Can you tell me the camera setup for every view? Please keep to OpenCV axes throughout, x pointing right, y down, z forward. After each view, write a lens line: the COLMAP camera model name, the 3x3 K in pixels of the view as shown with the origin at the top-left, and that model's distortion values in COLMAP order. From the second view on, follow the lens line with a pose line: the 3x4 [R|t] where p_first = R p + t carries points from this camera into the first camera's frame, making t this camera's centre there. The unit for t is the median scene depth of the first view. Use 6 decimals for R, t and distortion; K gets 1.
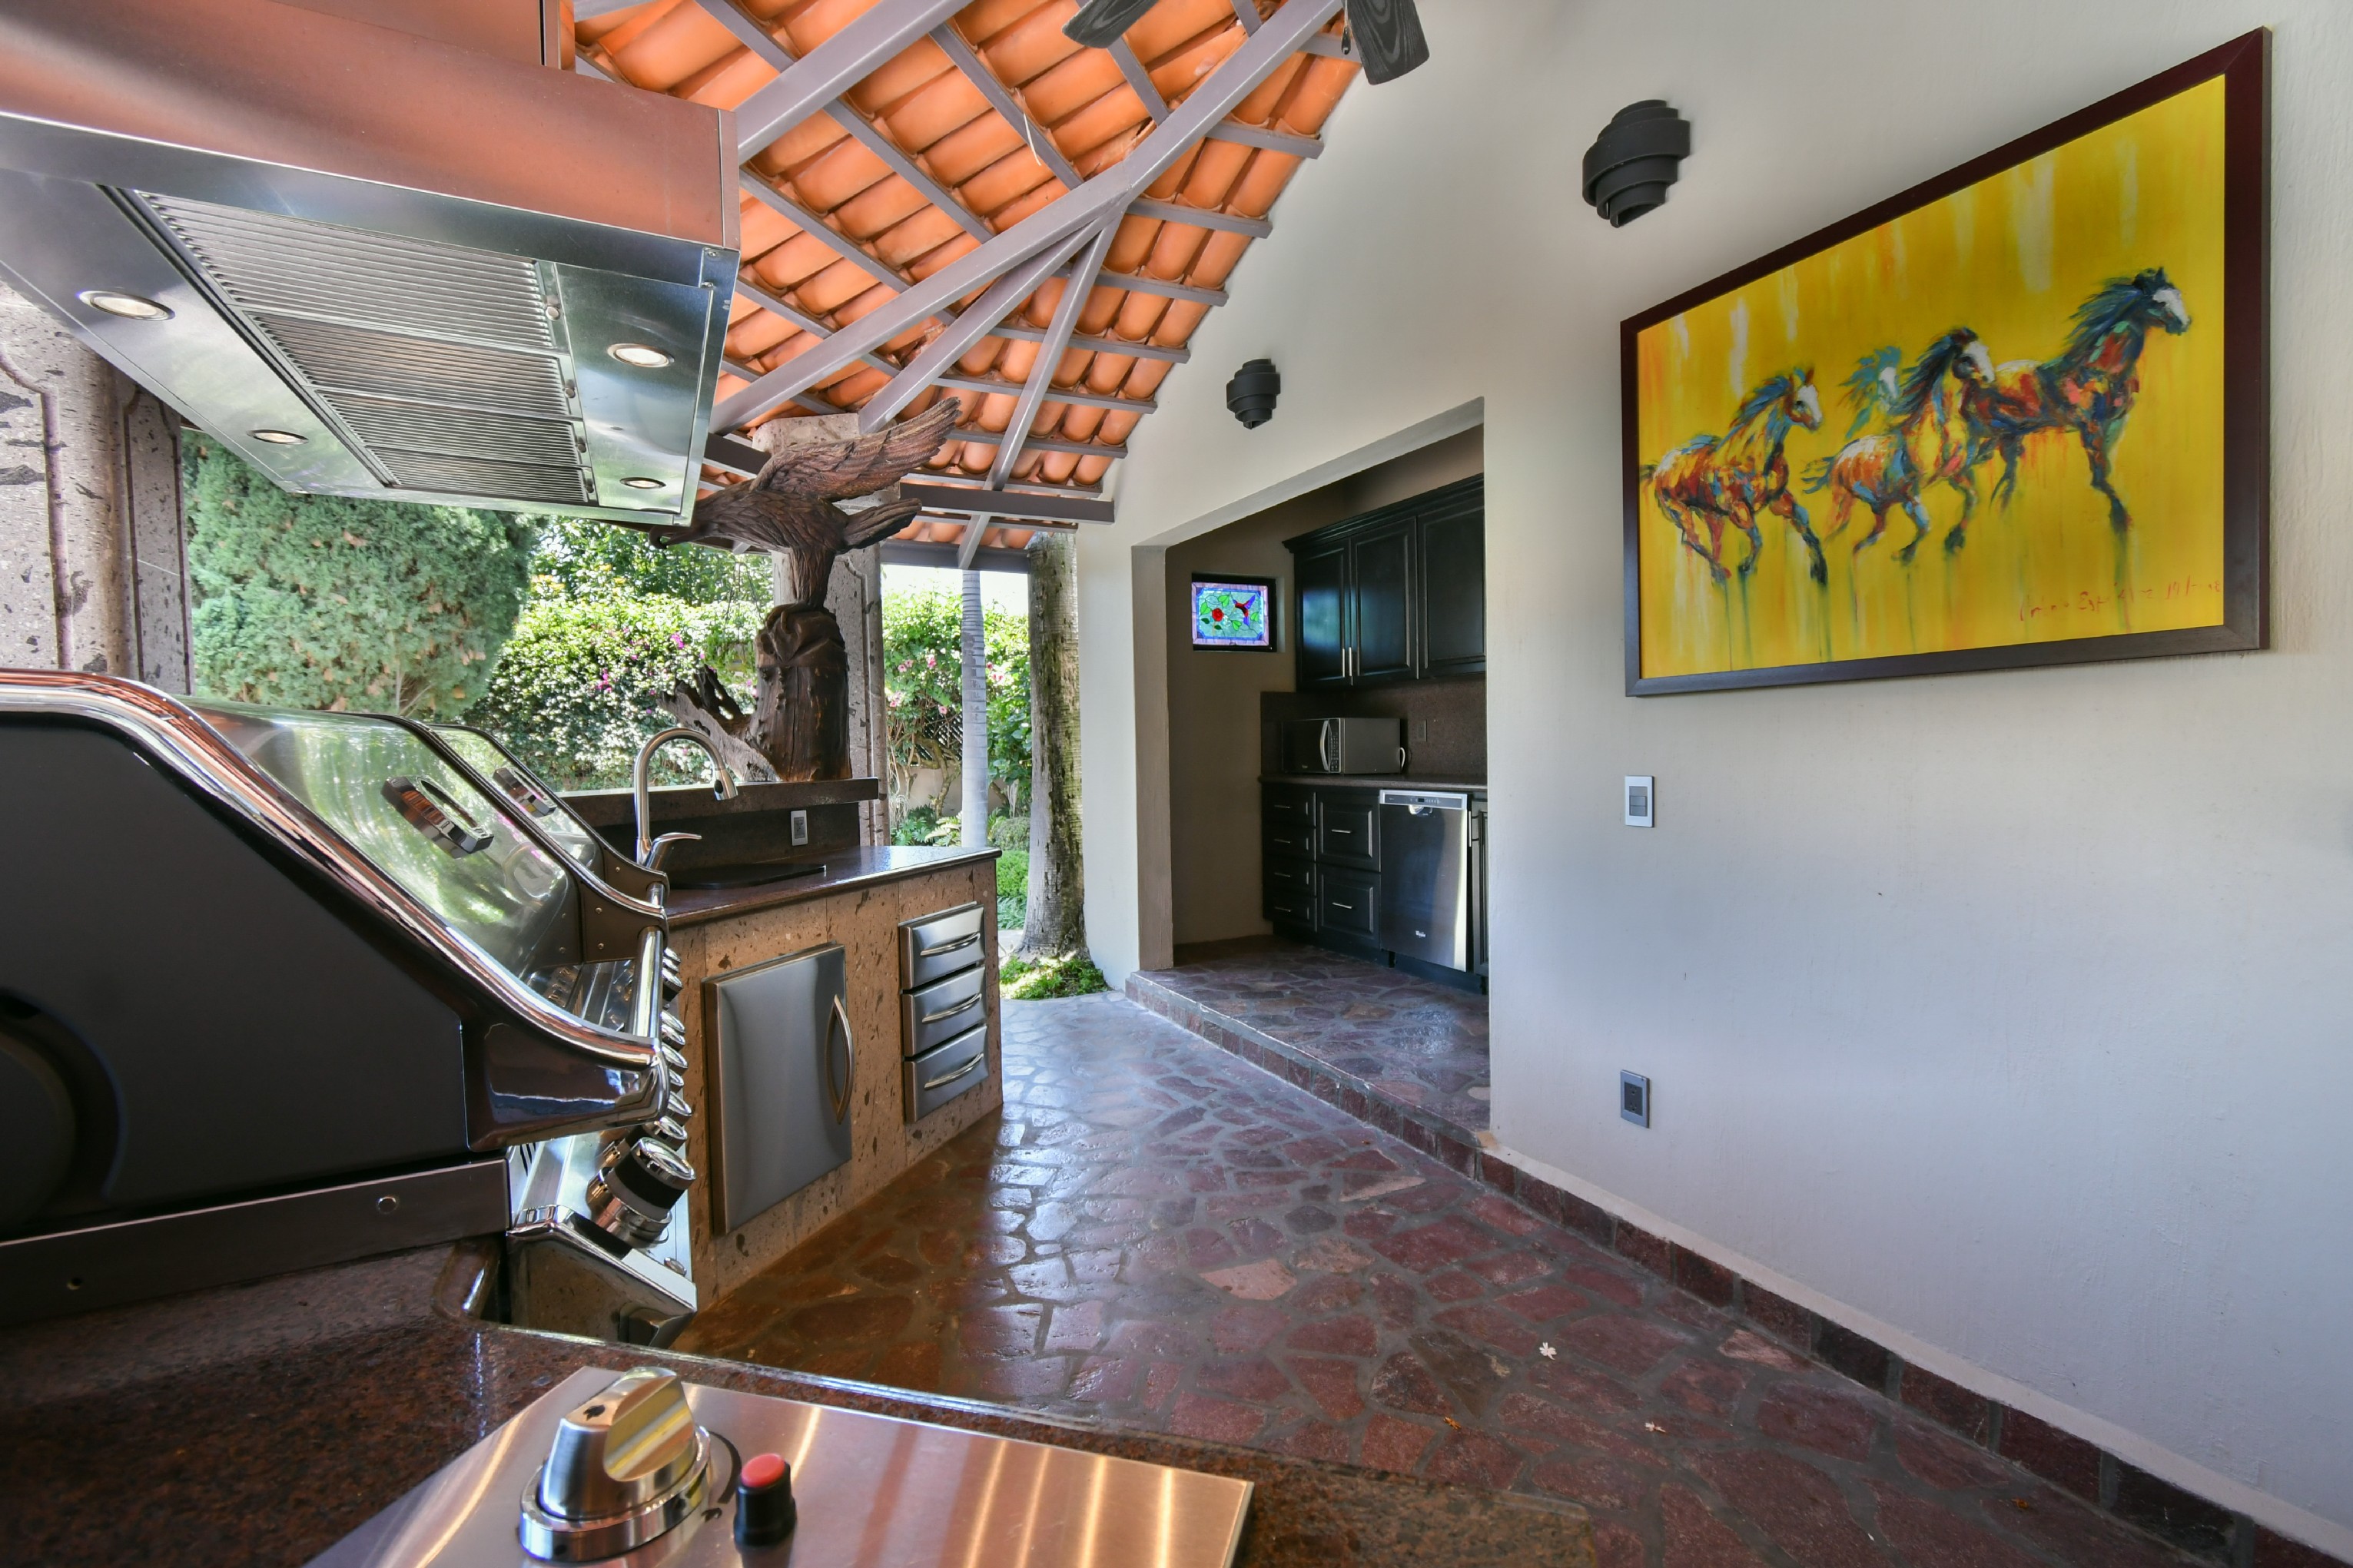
lens RADIAL K [[1037.6, 0, 1192.2], [0, 1037.6, 771.6], [0, 0, 1]] dist [0.004046, 0.000186]
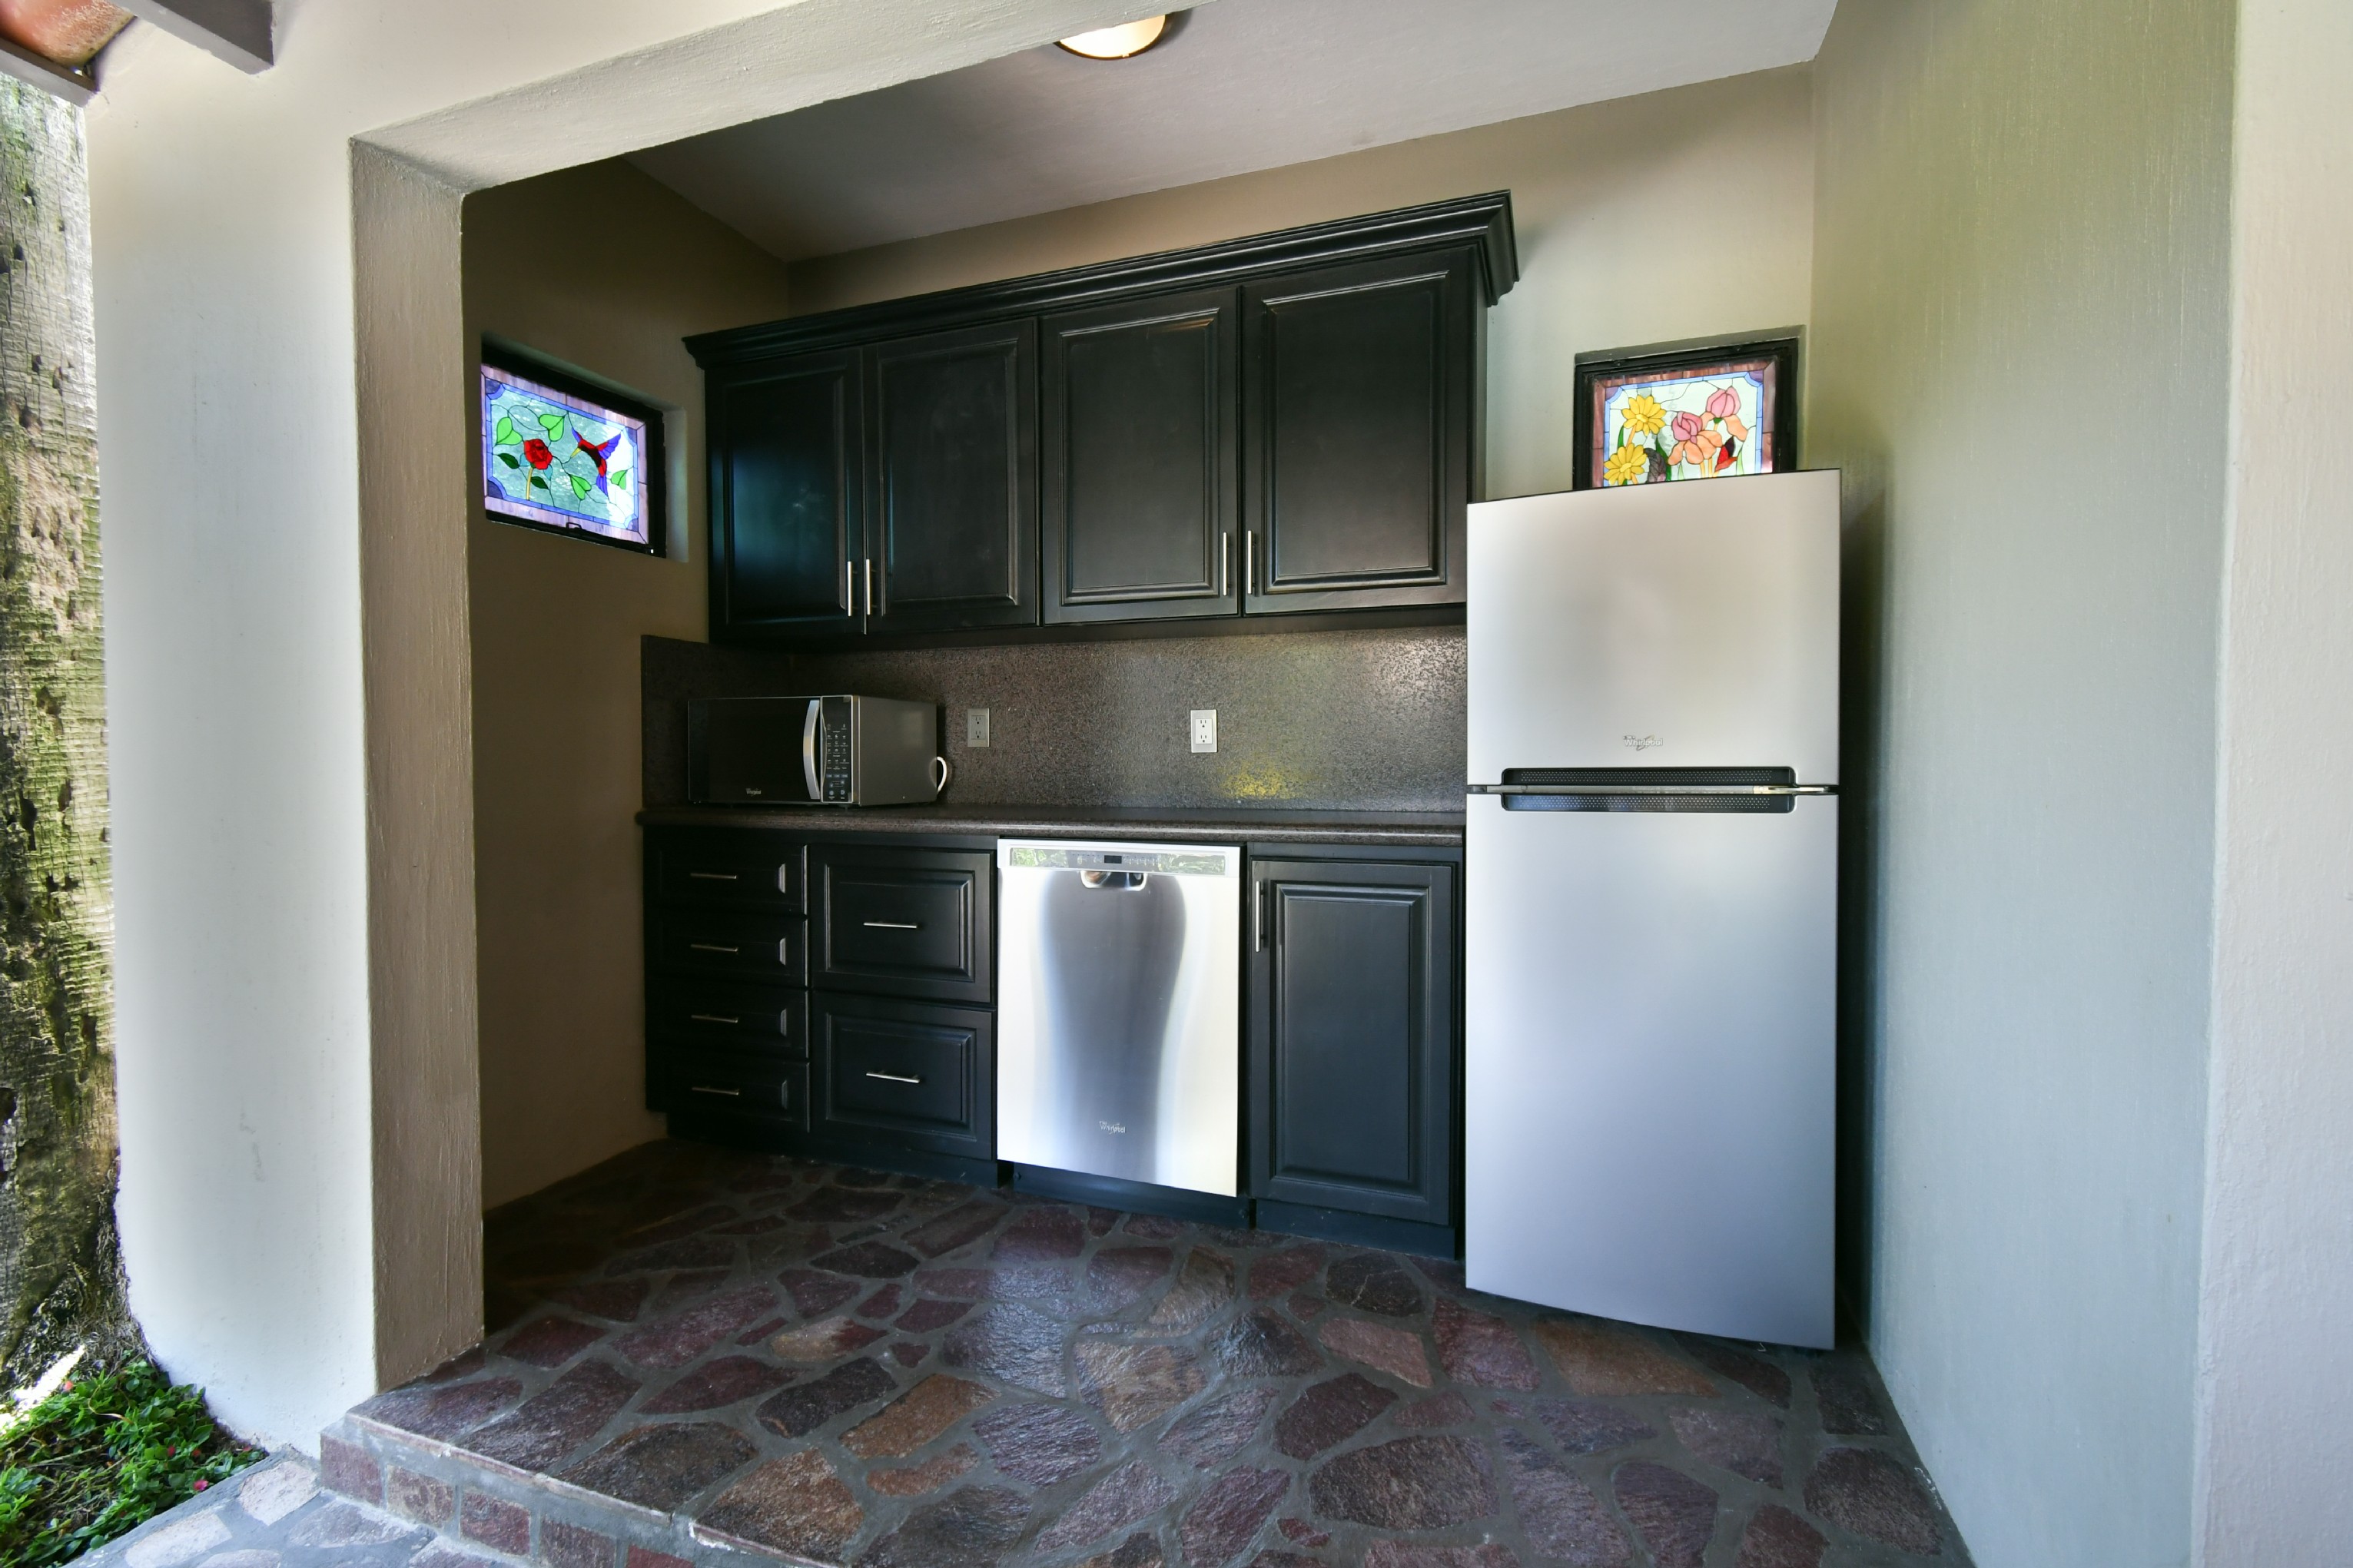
lens RADIAL K [[1037.6, 0, 1176.0], [0, 1037.6, 780.2], [0, 0, 1]] dist [0.004046, 0.000186]
pose [[0.737615, 0.000260, 0.675222, -0.077071], [0.004483, 0.999976, -0.005283, -0.006710], [-0.675207, 0.006924, 0.737596, 0.493195]]
